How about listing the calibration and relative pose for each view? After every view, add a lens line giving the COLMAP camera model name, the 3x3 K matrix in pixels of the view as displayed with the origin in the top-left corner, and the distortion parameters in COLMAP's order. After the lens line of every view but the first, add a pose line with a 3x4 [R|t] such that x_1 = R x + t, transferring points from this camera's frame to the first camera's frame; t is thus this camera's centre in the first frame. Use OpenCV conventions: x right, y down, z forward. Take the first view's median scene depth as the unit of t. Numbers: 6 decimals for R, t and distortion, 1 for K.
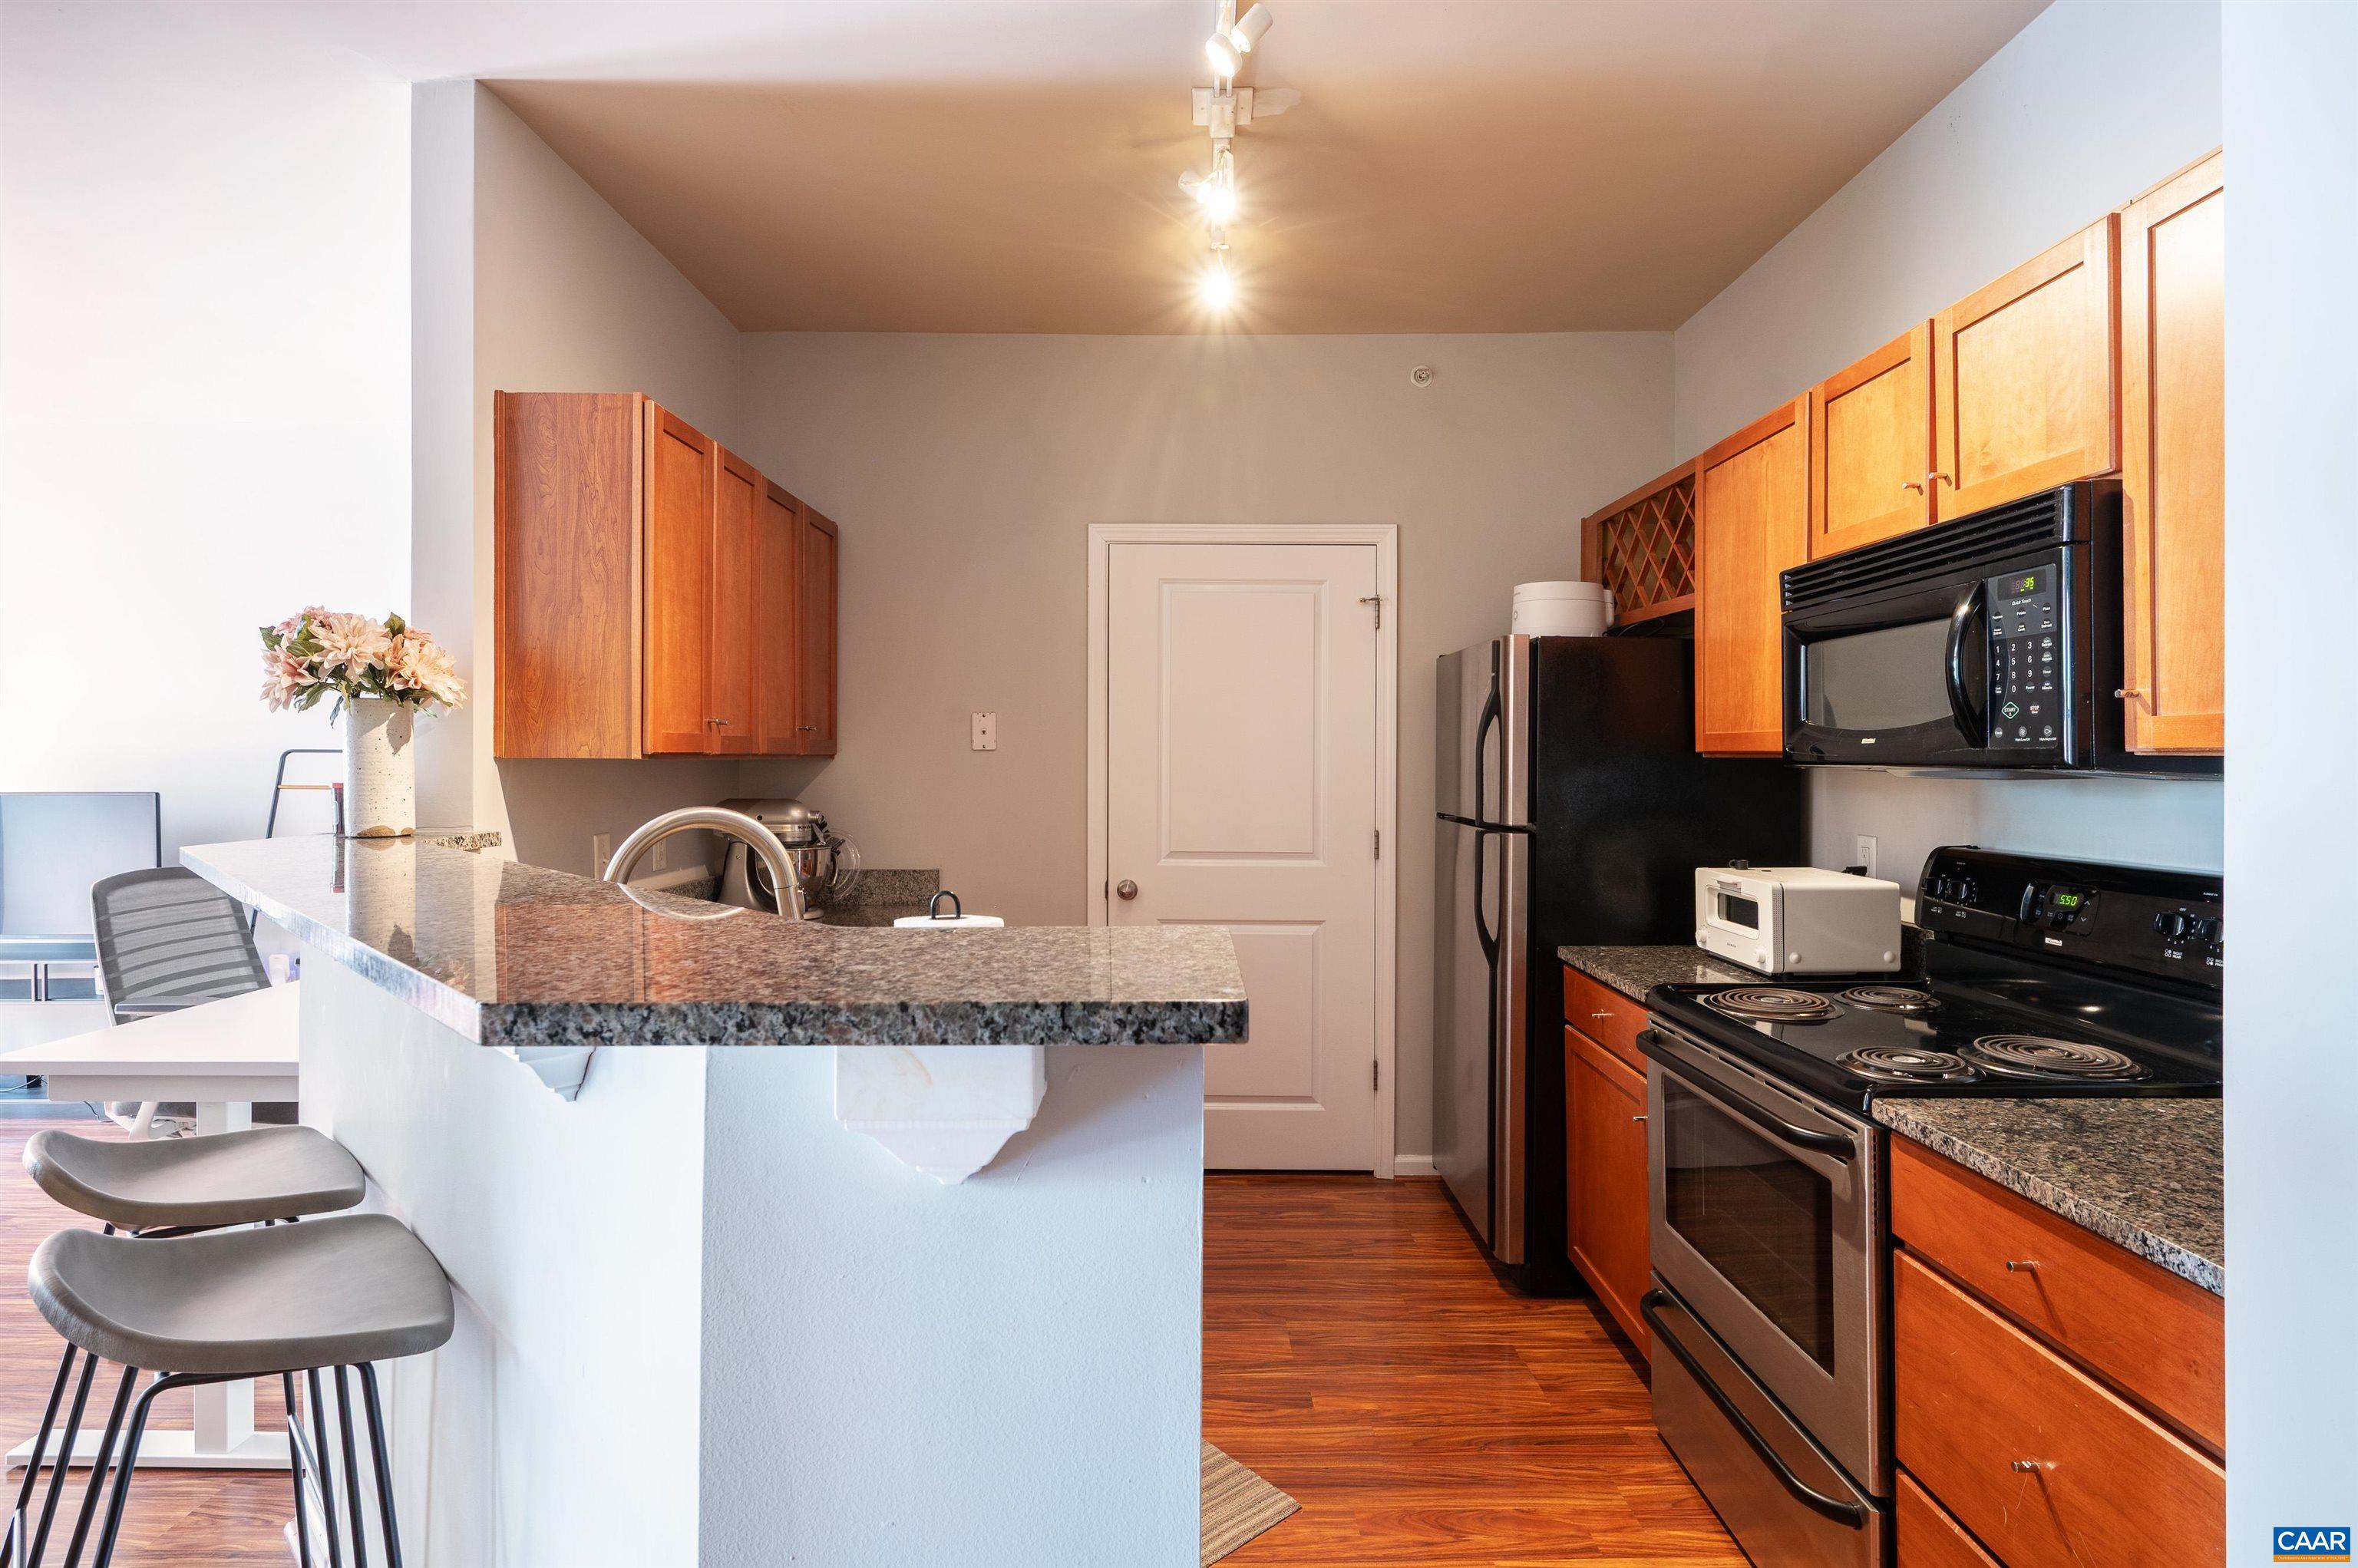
lens RADIAL K [[1164.0, 0, 1188.1], [0, 1164.0, 760.1], [0, 0, 1]] dist [0.001388, -0.001369]
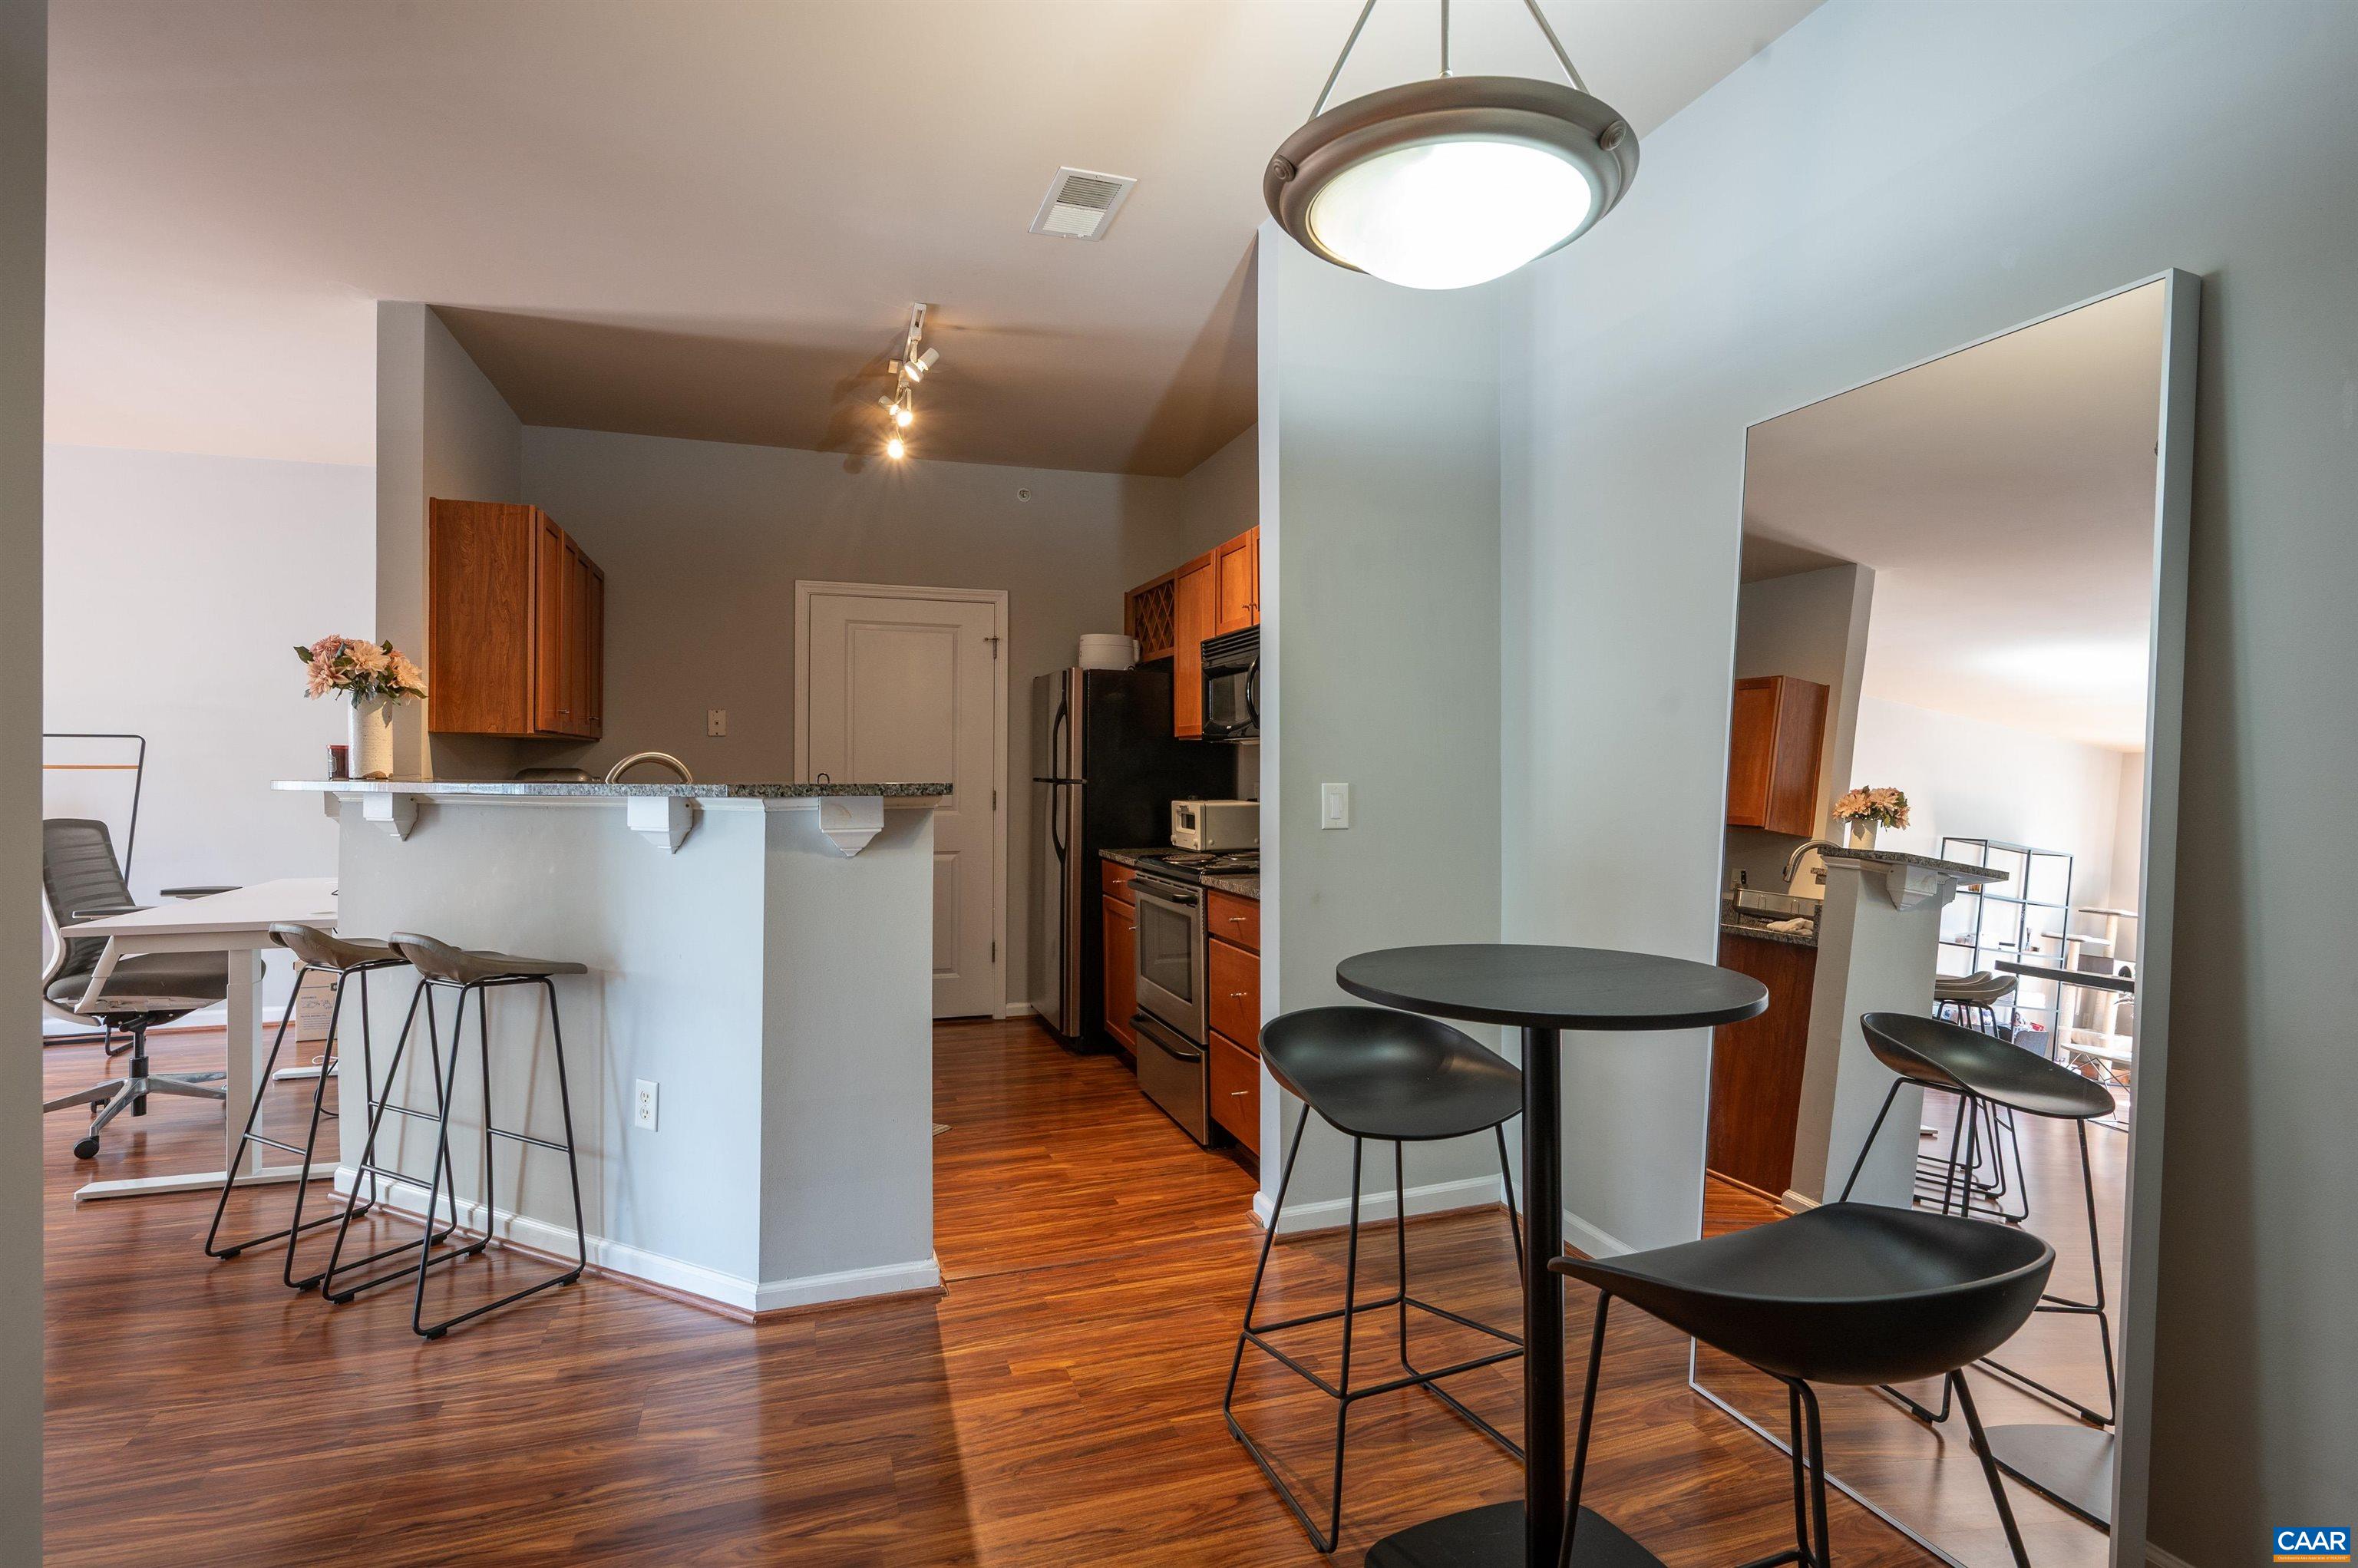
lens RADIAL K [[1164.0, 0, 1181.1], [0, 1164.0, 763.5], [0, 0, 1]] dist [0.001388, -0.001369]
pose [[0.950955, 0.000616, 0.309328, -0.118166], [0.000787, 0.999990, -0.004411, 0.048419], [-0.309327, 0.004438, 0.950945, -0.800230]]
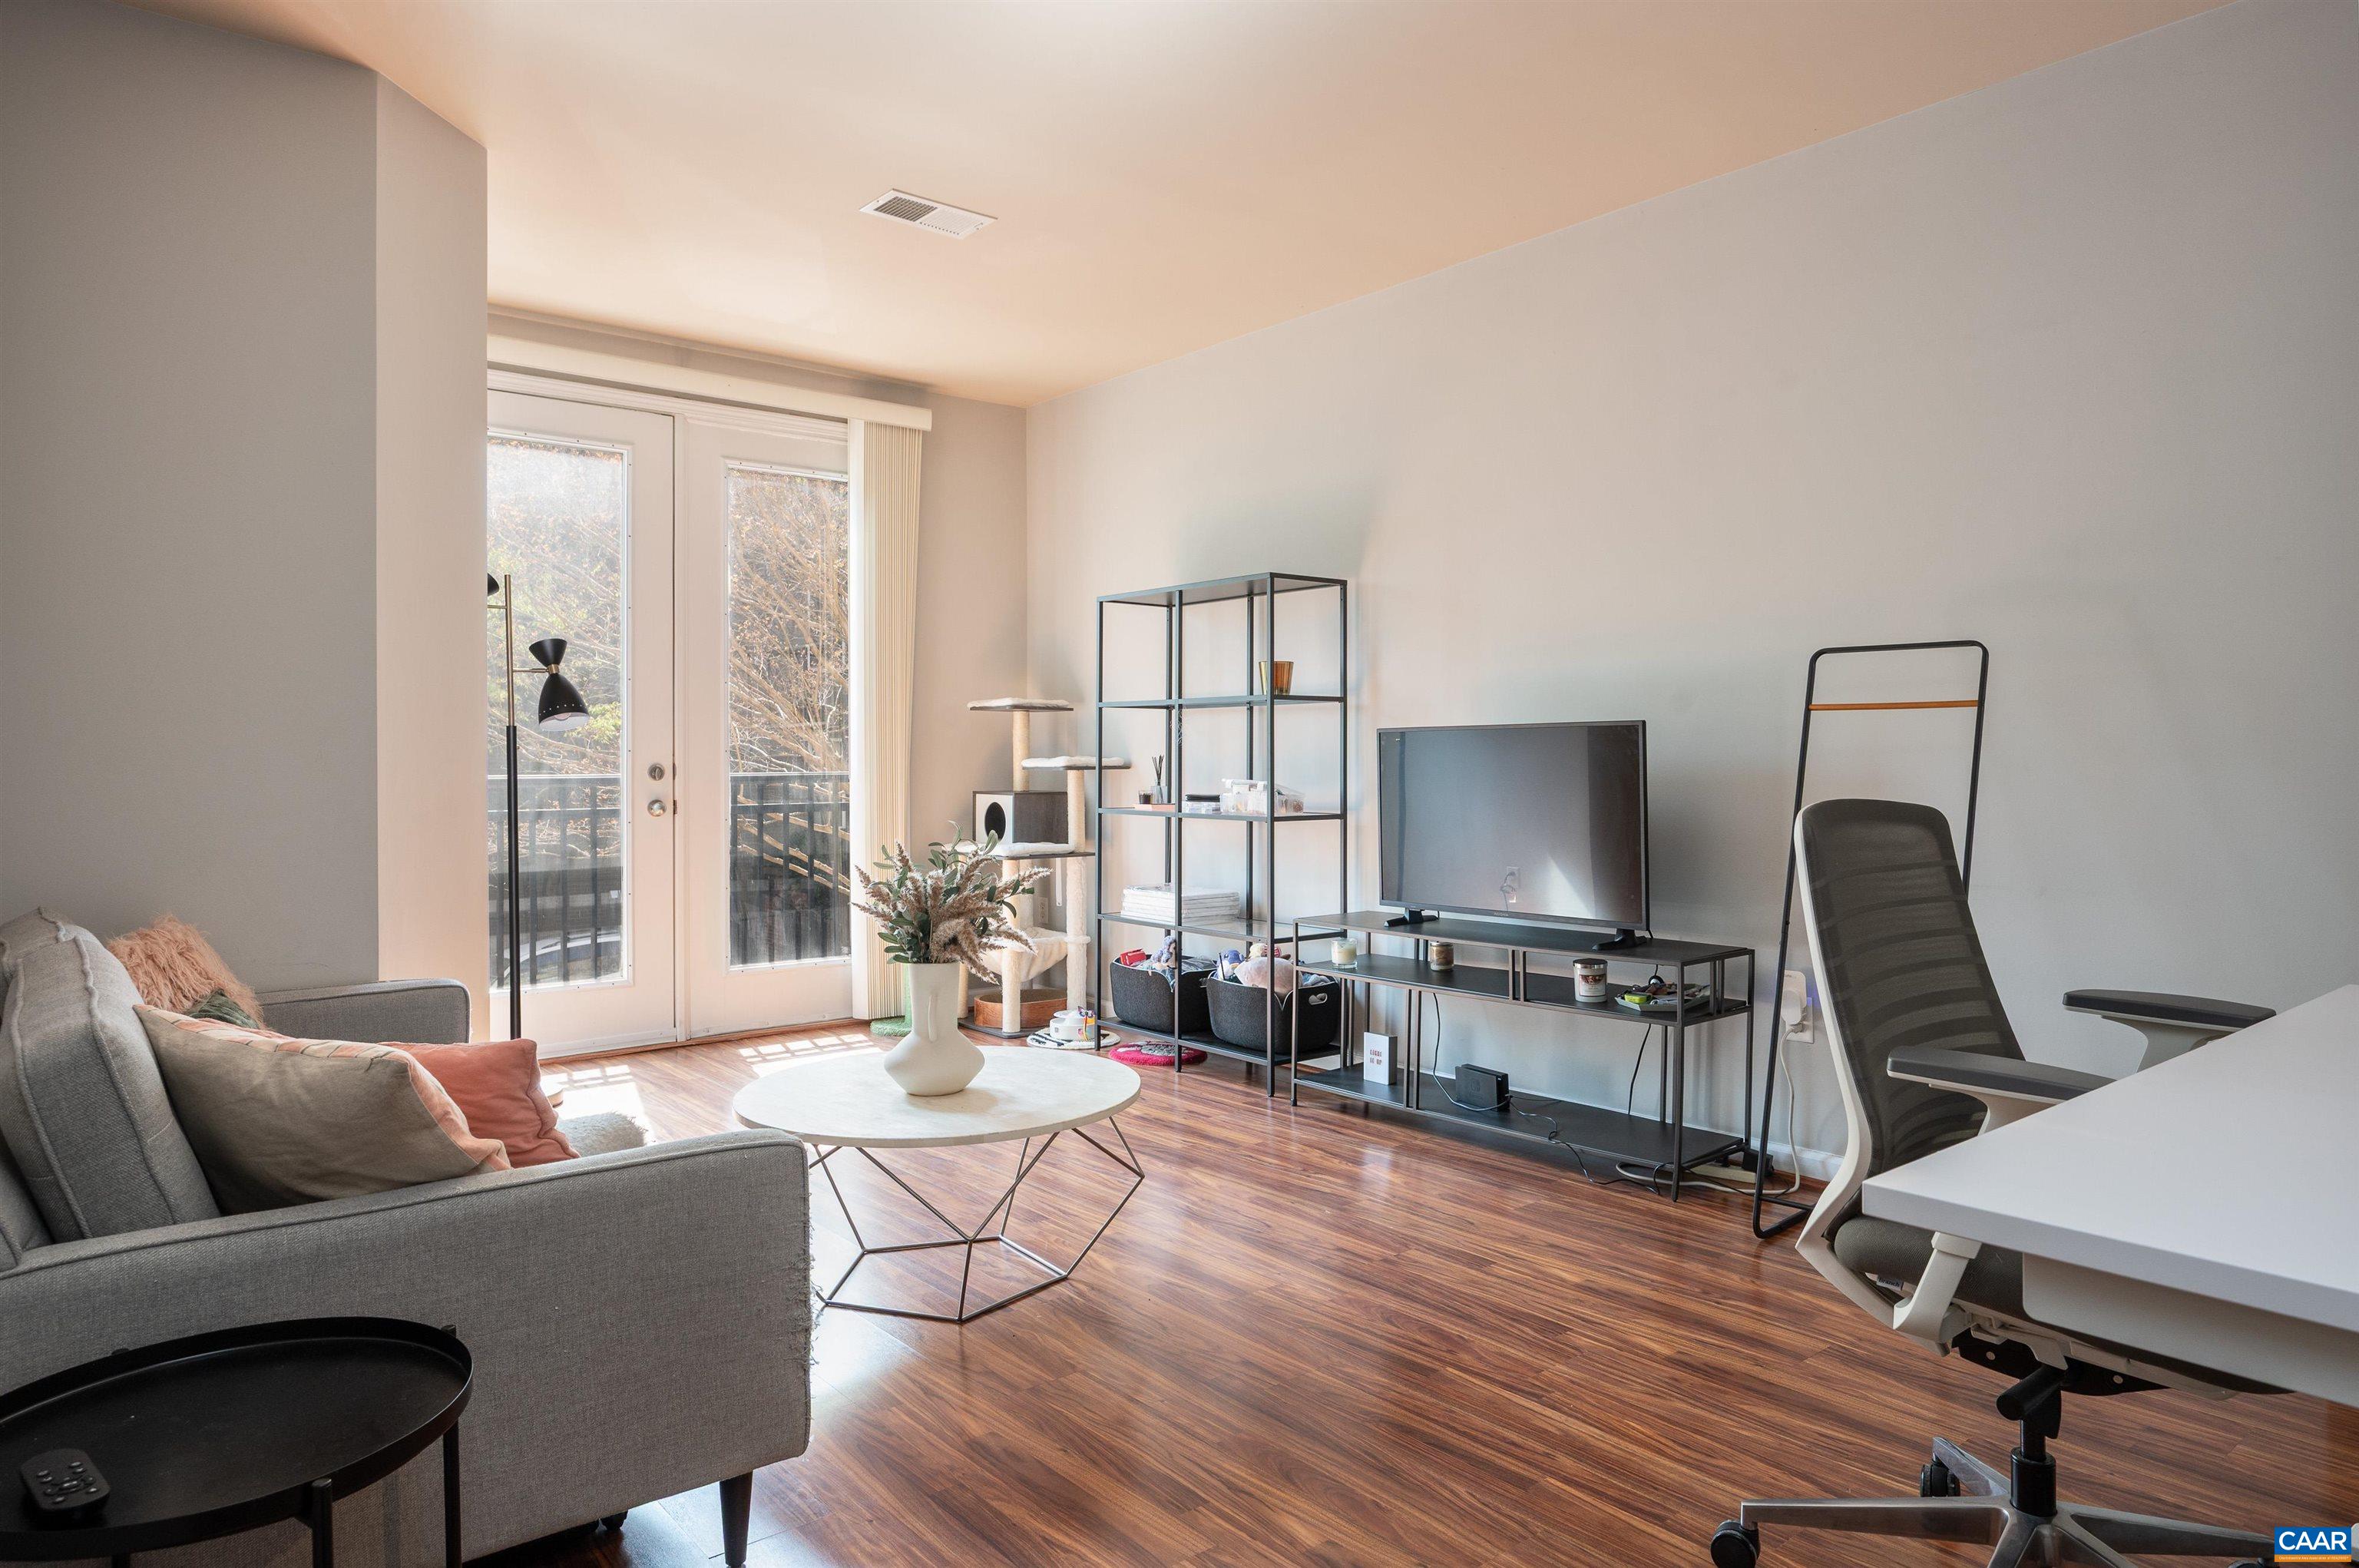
lens RADIAL K [[1473.5, 0, 1170.6], [0, 1473.5, 747.4], [0, 0, 1]] dist [-0.005987, 0.000351]
pose [[0.630558, -0.013028, -0.776033, -0.704888], [0.008404, 0.999915, -0.009958, 0.093102], [0.776096, -0.000243, 0.630614, 0.412749]]
